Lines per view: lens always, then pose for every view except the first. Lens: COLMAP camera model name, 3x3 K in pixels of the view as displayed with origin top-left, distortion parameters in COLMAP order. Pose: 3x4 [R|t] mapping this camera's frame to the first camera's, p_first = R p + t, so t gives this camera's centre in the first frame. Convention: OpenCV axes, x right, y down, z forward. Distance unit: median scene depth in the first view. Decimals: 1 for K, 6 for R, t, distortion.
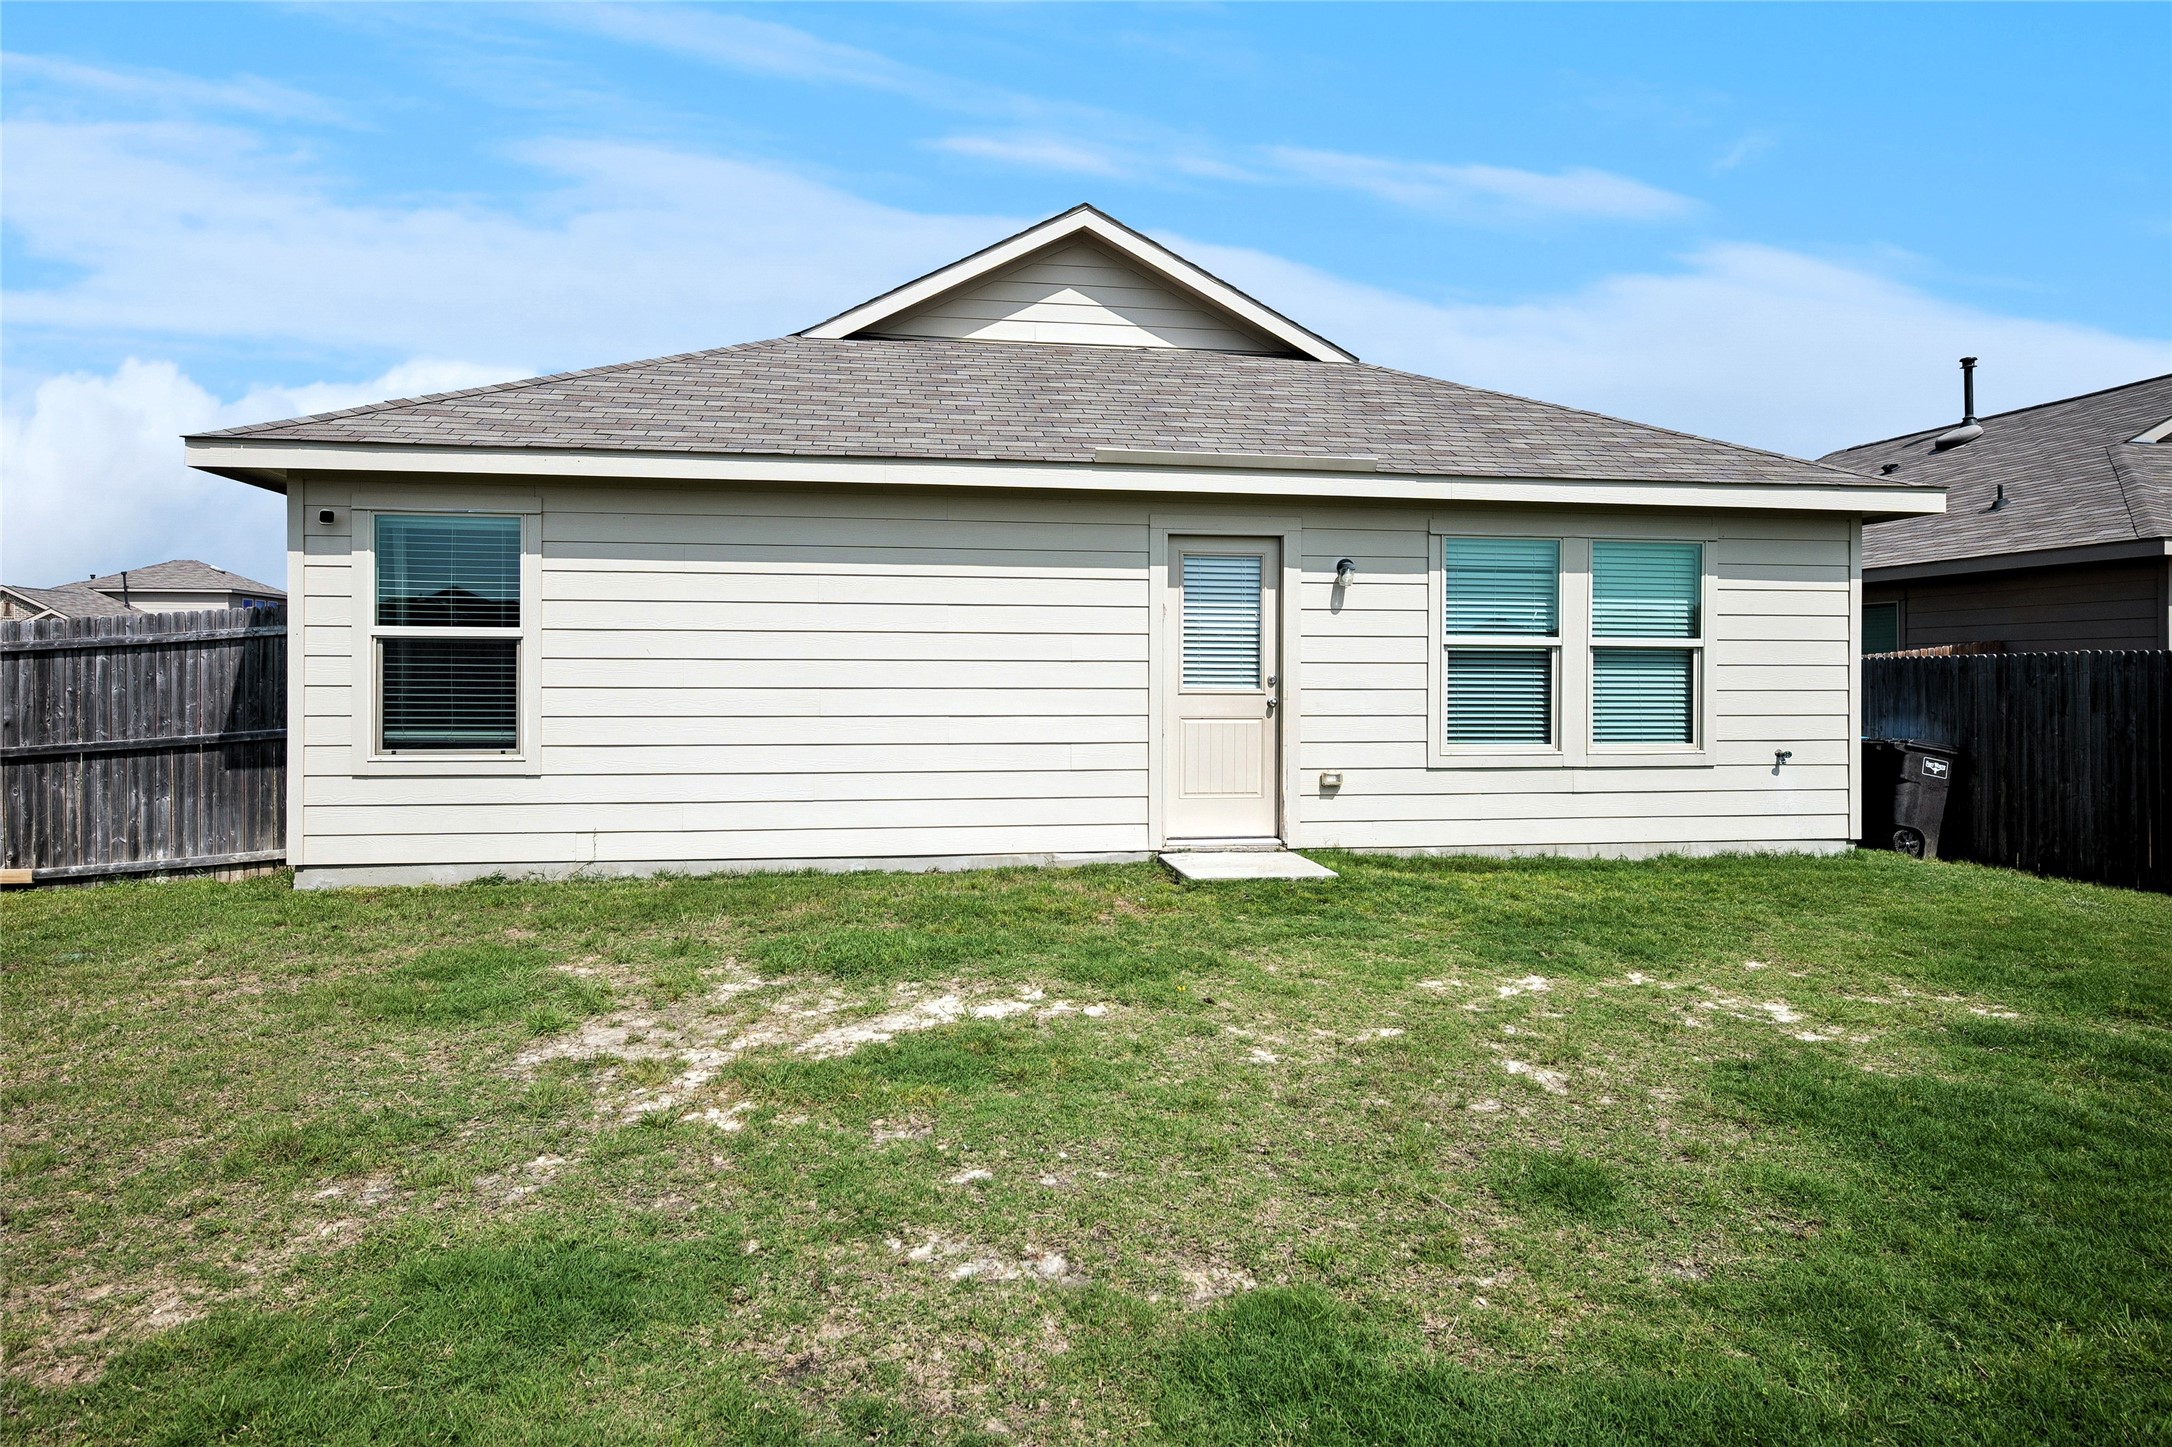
lens RADIAL K [[1208.2, 0, 1116.7], [0, 1208.2, 668.3], [0, 0, 1]] dist [-0.002664, -0.000081]
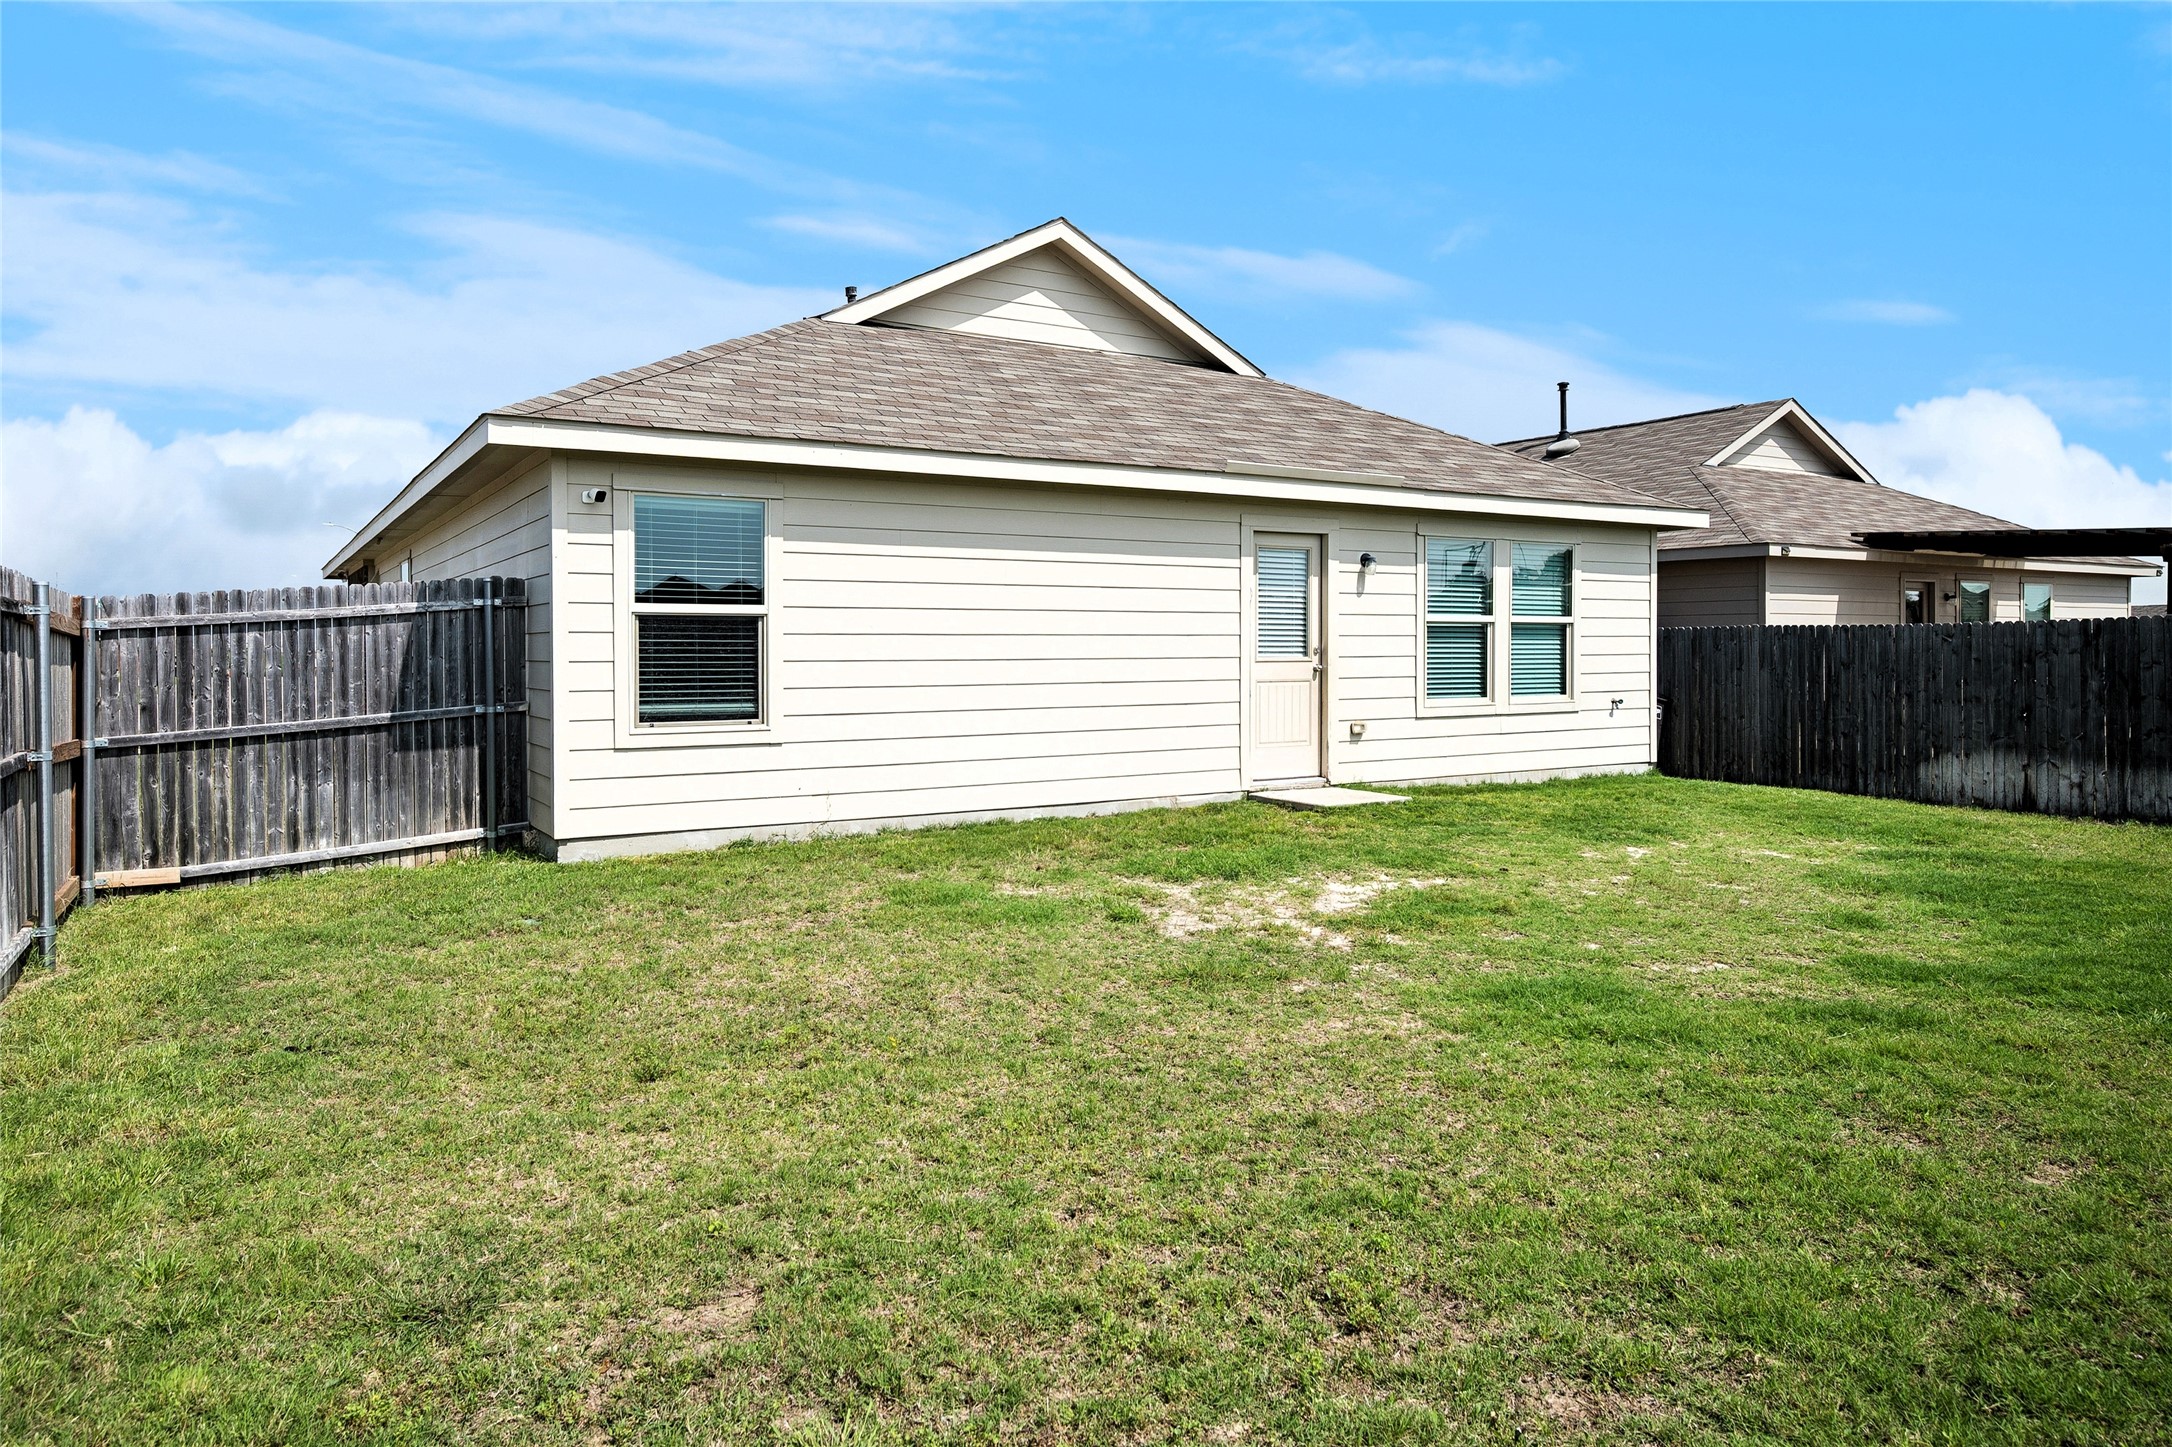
lens RADIAL K [[1359.5, 0, 1076.9], [0, 1359.5, 650.9], [0, 0, 1]] dist [0.001668, 0.001211]
pose [[0.923630, -0.007425, 0.383214, -0.636603], [0.003427, 0.999932, 0.011115, -0.005601], [-0.383271, -0.008953, 0.923593, -0.196668]]
